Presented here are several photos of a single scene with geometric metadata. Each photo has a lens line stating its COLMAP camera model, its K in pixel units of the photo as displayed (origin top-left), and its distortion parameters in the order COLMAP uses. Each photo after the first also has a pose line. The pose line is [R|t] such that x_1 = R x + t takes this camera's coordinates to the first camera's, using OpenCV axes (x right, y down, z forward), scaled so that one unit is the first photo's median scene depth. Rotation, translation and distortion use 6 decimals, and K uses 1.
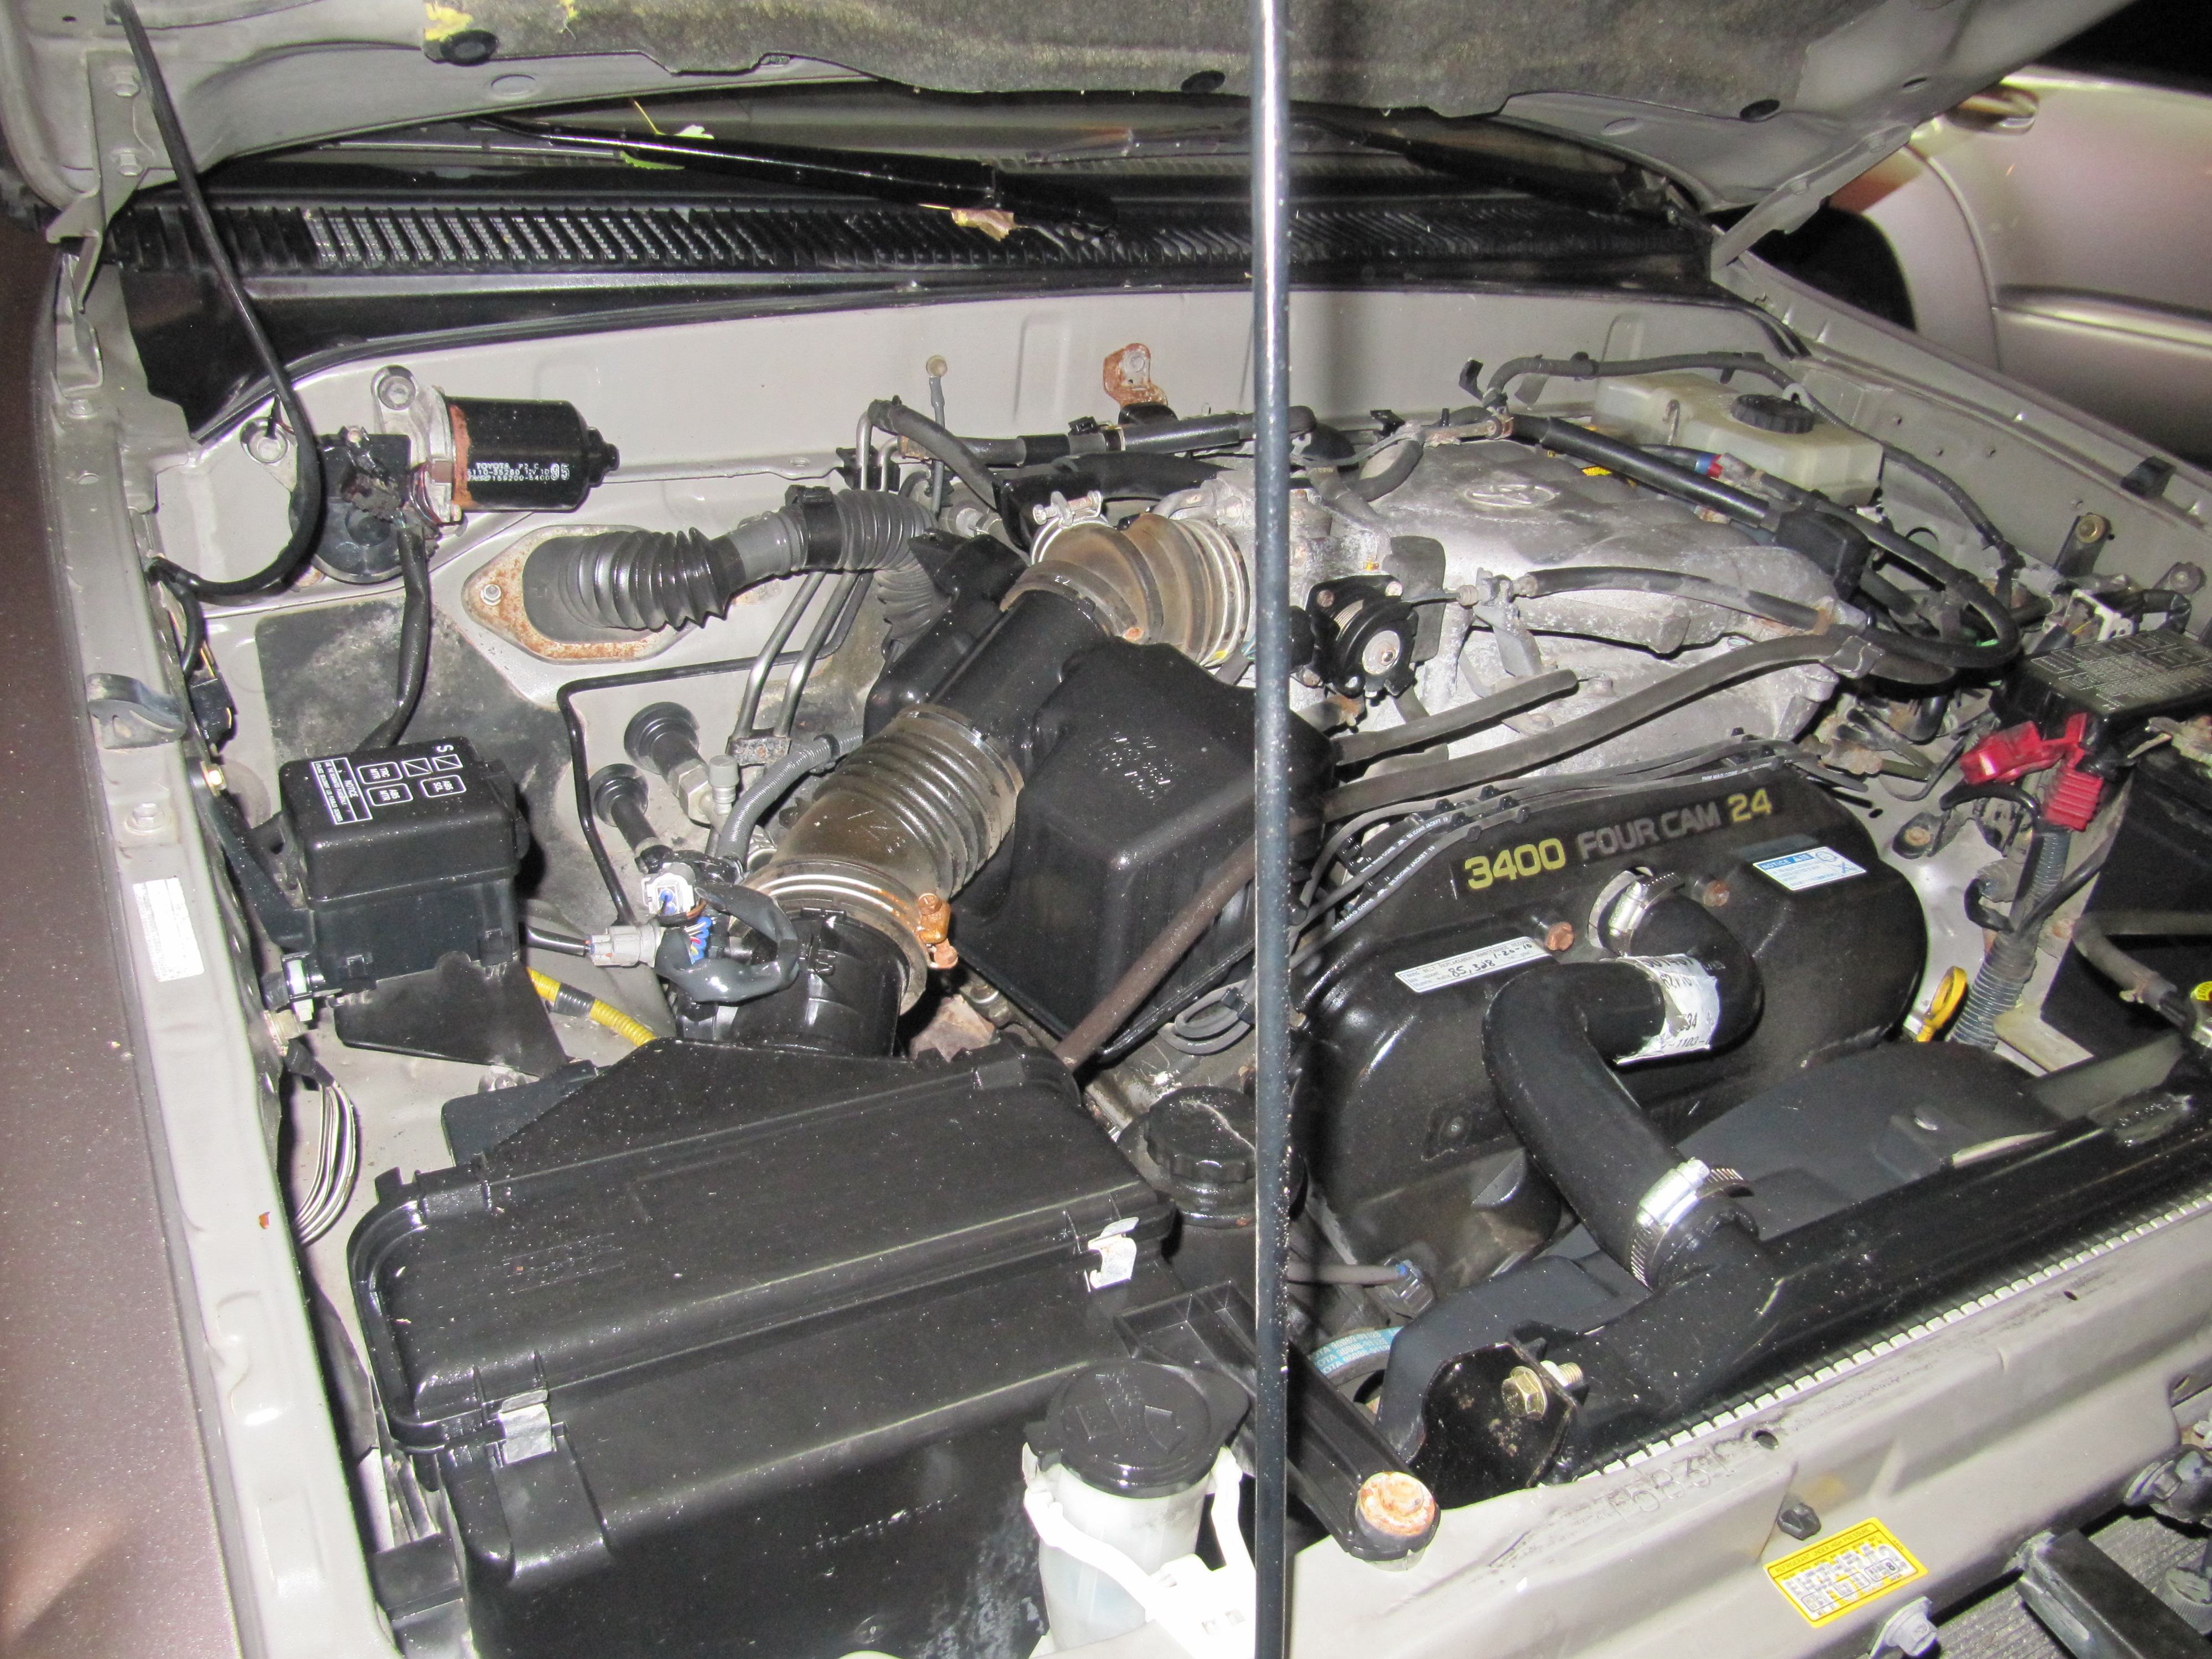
lens RADIAL K [[1816.8, 0, 1094.5], [0, 1816.8, 825.0], [0, 0, 1]] dist [-0.054190, 0.021061]
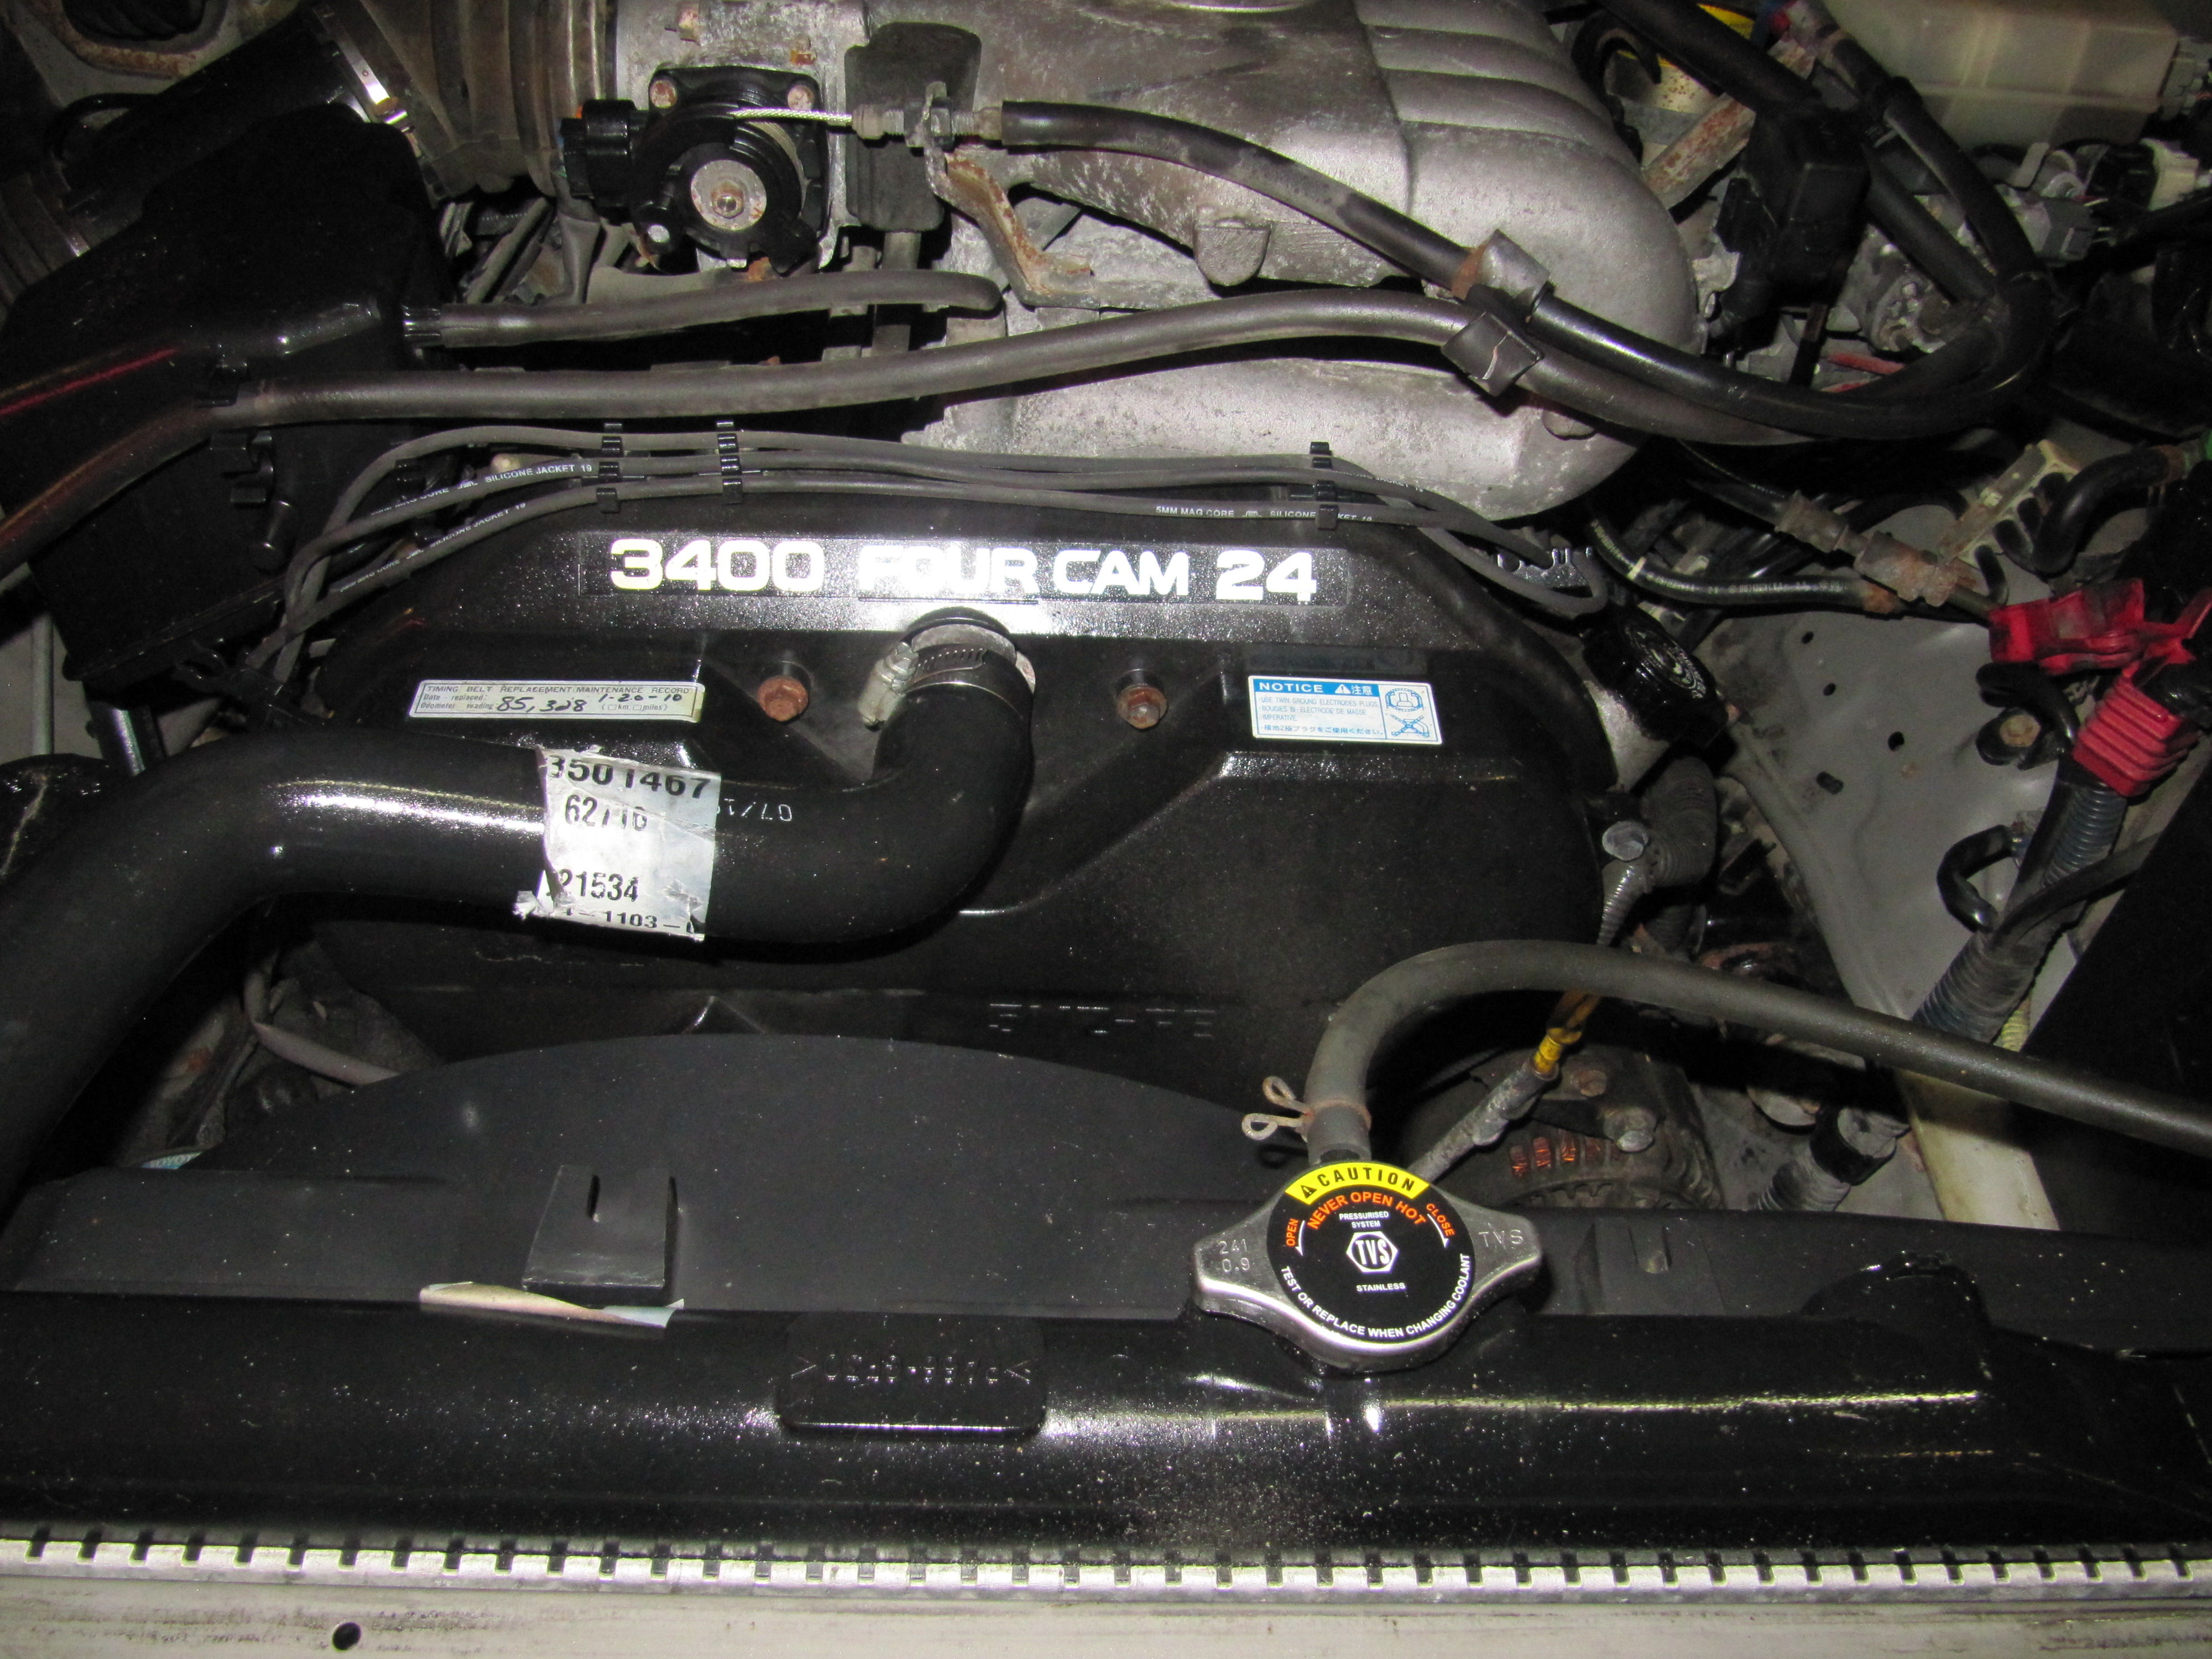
lens RADIAL K [[1816.8, 0, 1113.5], [0, 1816.8, 822.9], [0, 0, 1]] dist [-0.054190, 0.021061]
pose [[0.887173, 0.291783, -0.357472, 0.566974], [-0.204325, 0.943014, 0.262633, -0.081554], [0.413733, -0.159960, 0.896235, 0.457064]]
